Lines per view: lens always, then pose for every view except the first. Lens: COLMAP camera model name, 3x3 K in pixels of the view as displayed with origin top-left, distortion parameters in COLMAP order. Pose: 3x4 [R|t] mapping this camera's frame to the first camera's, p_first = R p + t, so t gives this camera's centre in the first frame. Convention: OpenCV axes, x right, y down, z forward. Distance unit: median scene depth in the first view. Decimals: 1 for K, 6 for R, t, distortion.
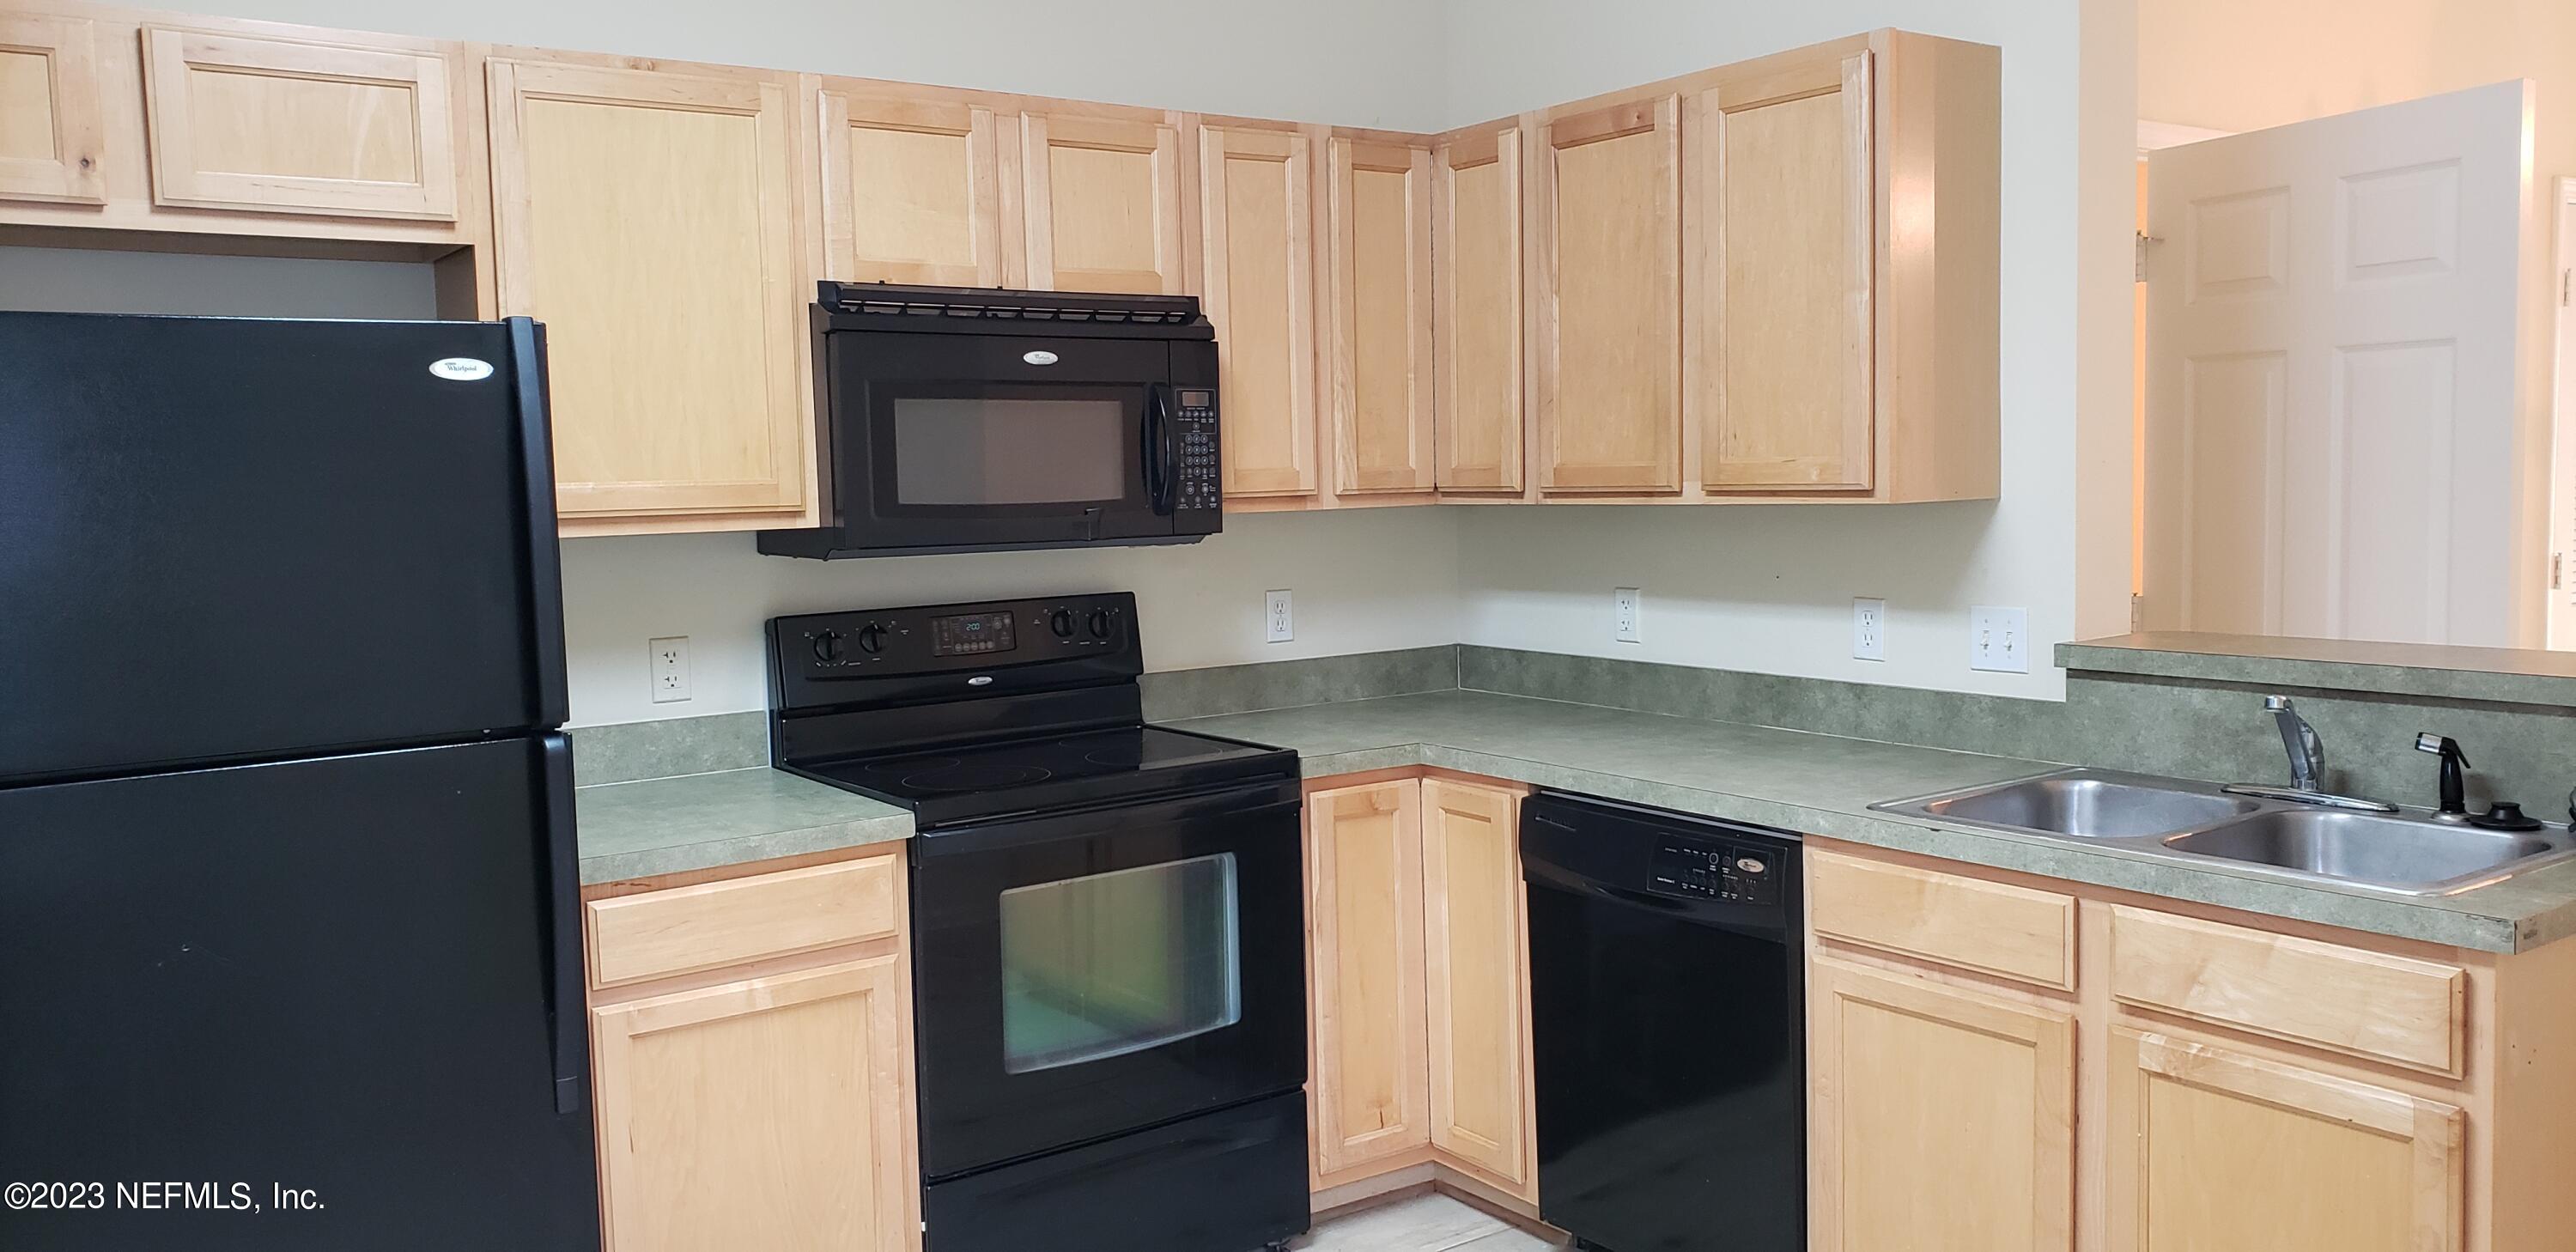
lens RADIAL K [[1987.4, 0, 1285.5], [0, 1987.4, 557.5], [0, 0, 1]] dist [0.009486, -0.003396]
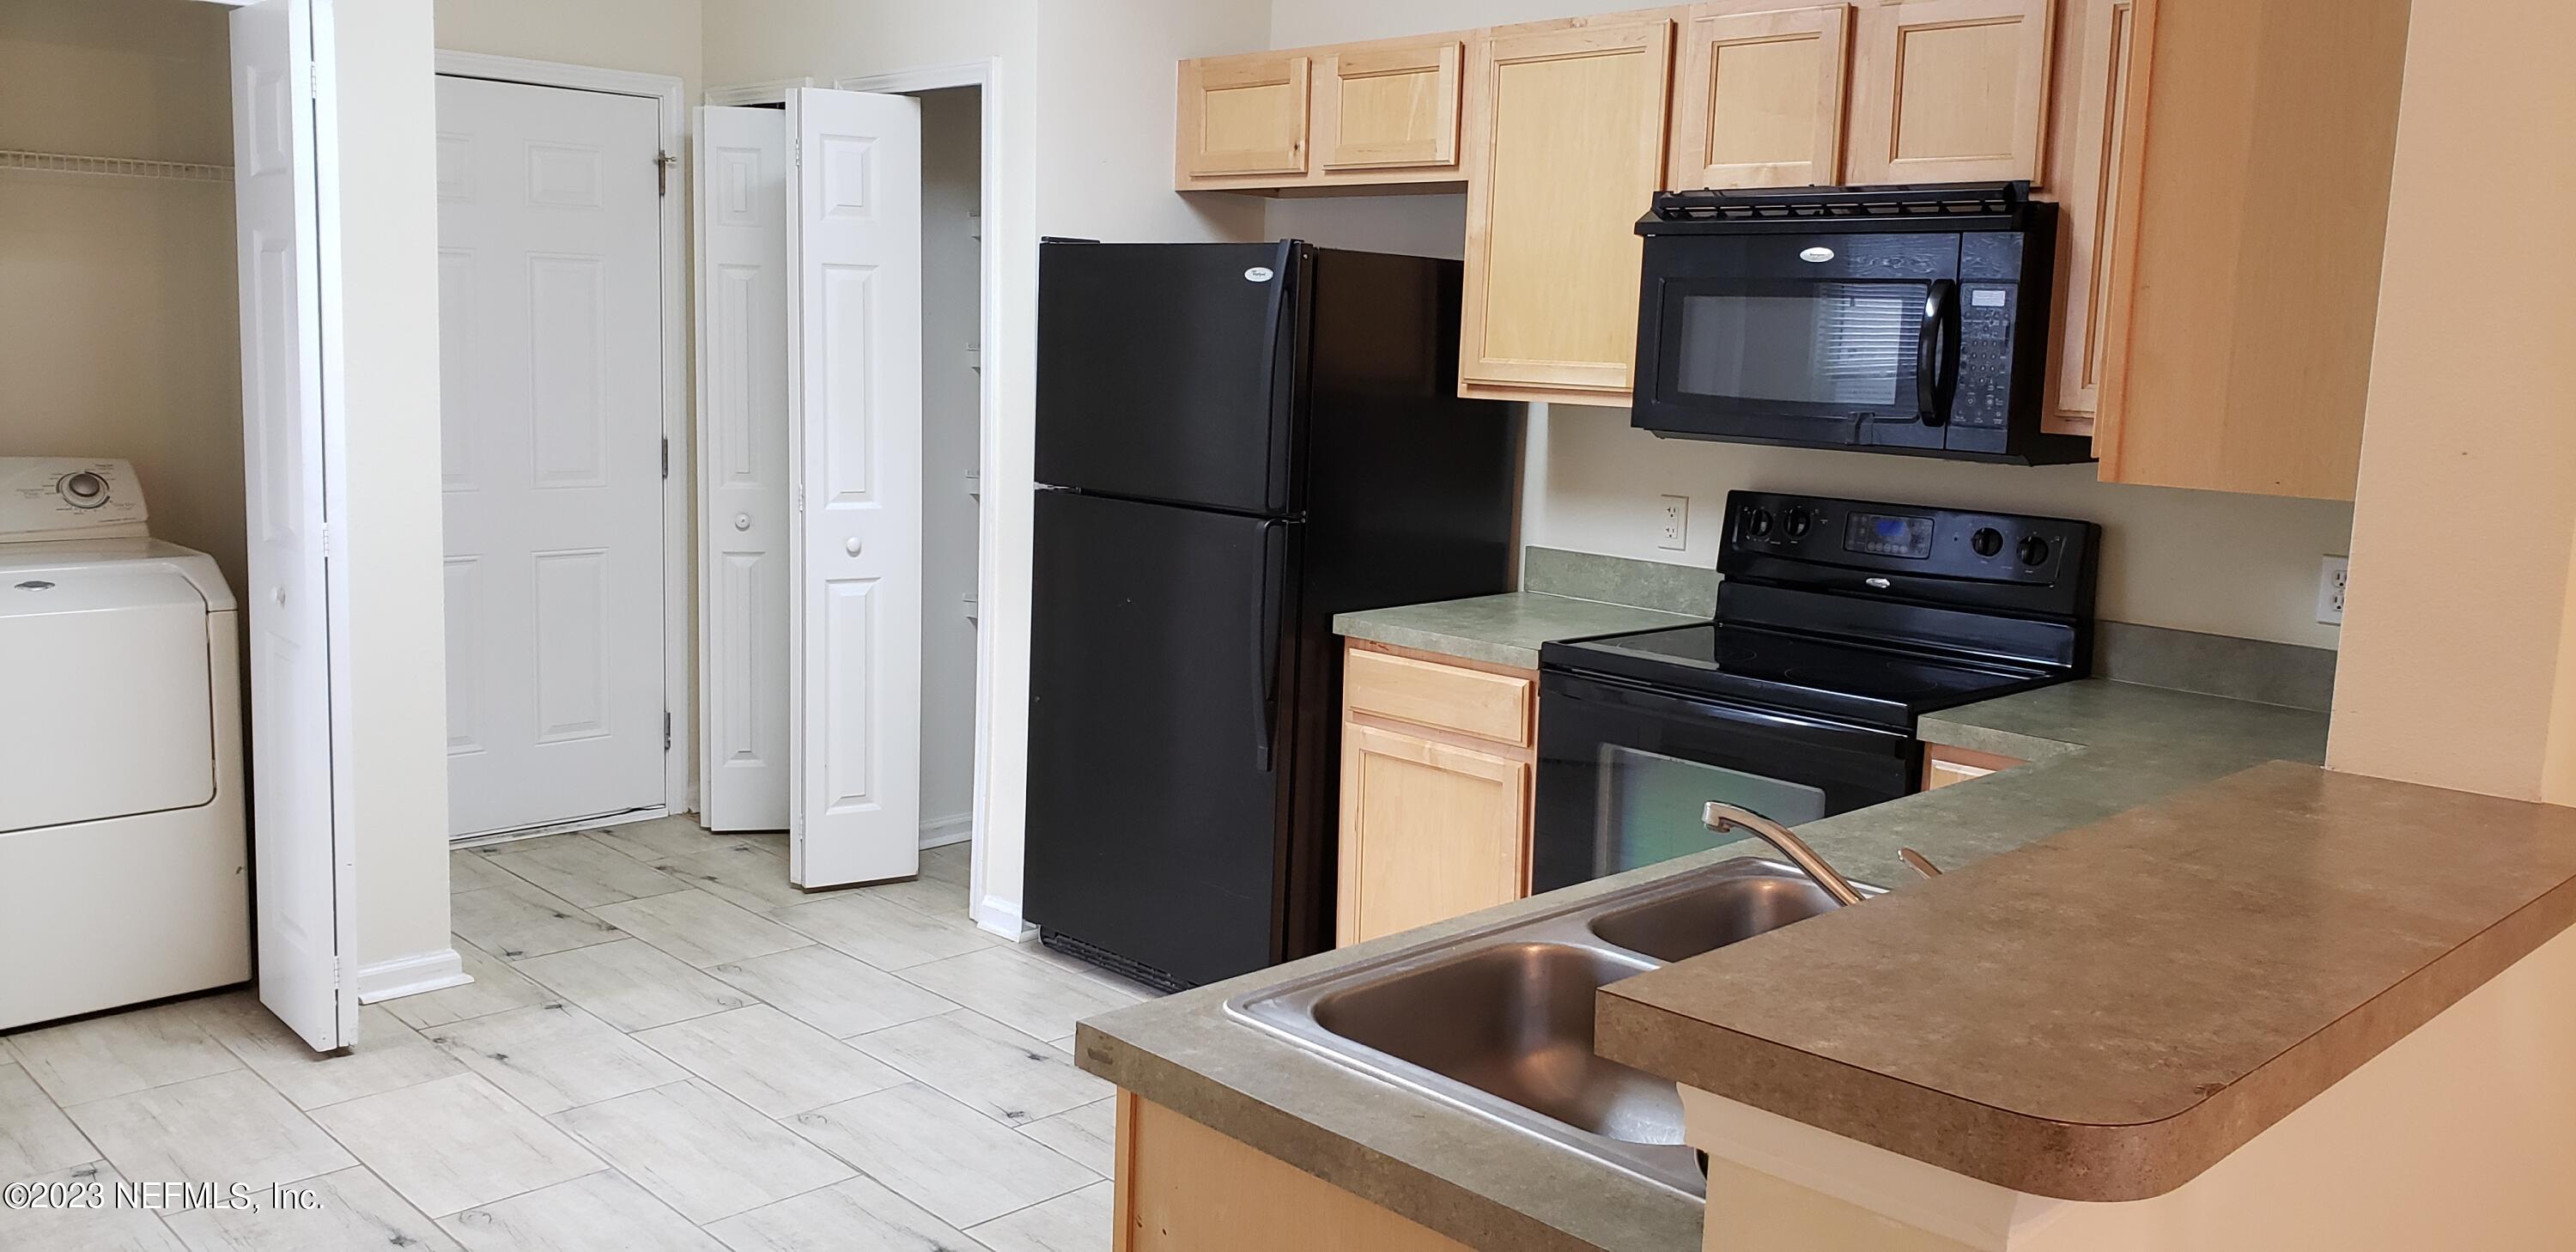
lens RADIAL K [[1987.4, 0, 1285.5], [0, 1987.4, 557.5], [0, 0, 1]] dist [0.009486, -0.003396]
pose [[0.128708, 0.138088, -0.982021, 0.866716], [-0.081488, 0.988382, 0.128303, -0.059082], [0.988329, 0.063509, 0.138465, 0.634470]]
